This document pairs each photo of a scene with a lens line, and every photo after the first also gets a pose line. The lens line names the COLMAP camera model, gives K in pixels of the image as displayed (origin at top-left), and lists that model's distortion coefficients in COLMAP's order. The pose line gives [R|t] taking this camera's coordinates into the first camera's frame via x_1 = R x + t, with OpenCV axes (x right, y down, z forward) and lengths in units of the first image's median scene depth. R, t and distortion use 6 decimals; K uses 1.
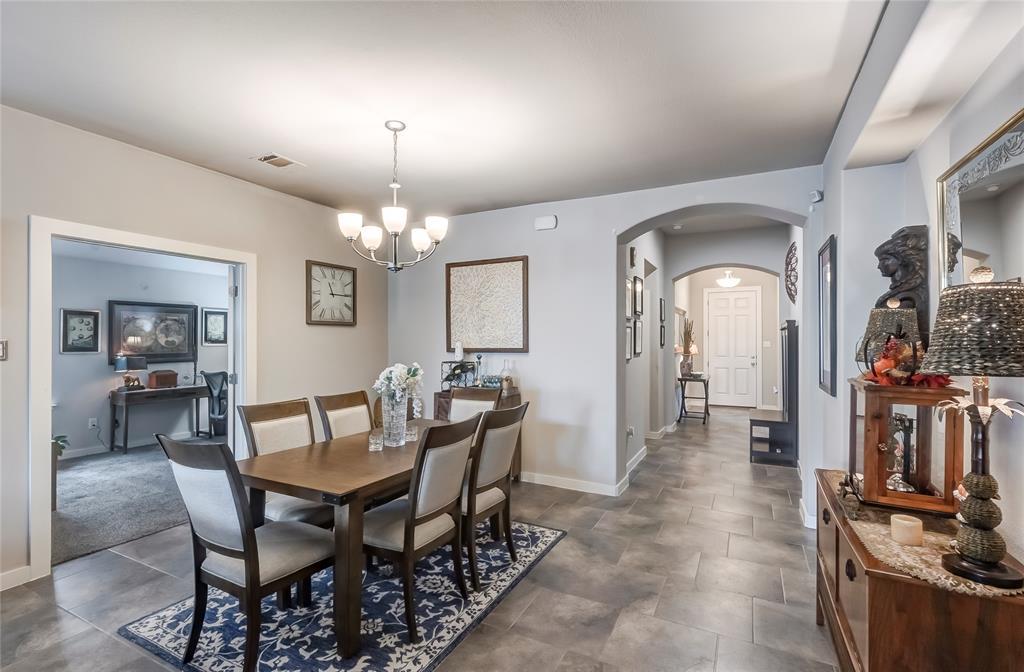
lens RADIAL K [[467.0, 0, 510.7], [0, 467.0, 344.2], [0, 0, 1]] dist [0.001096, 0.000500]
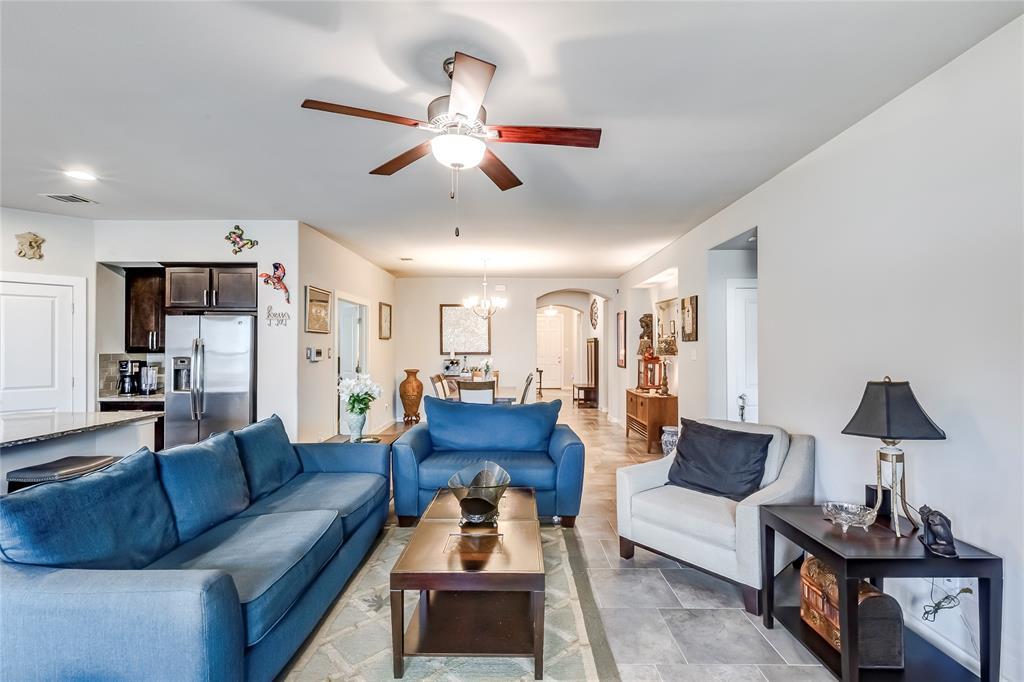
lens RADIAL K [[467.0, 0, 515.6], [0, 467.0, 343.6], [0, 0, 1]] dist [0.001096, 0.000500]
pose [[0.885593, 0.001741, 0.464458, -1.427470], [0.004381, 0.999917, -0.012100, -0.004295], [-0.464441, 0.012750, 0.885512, -1.405513]]
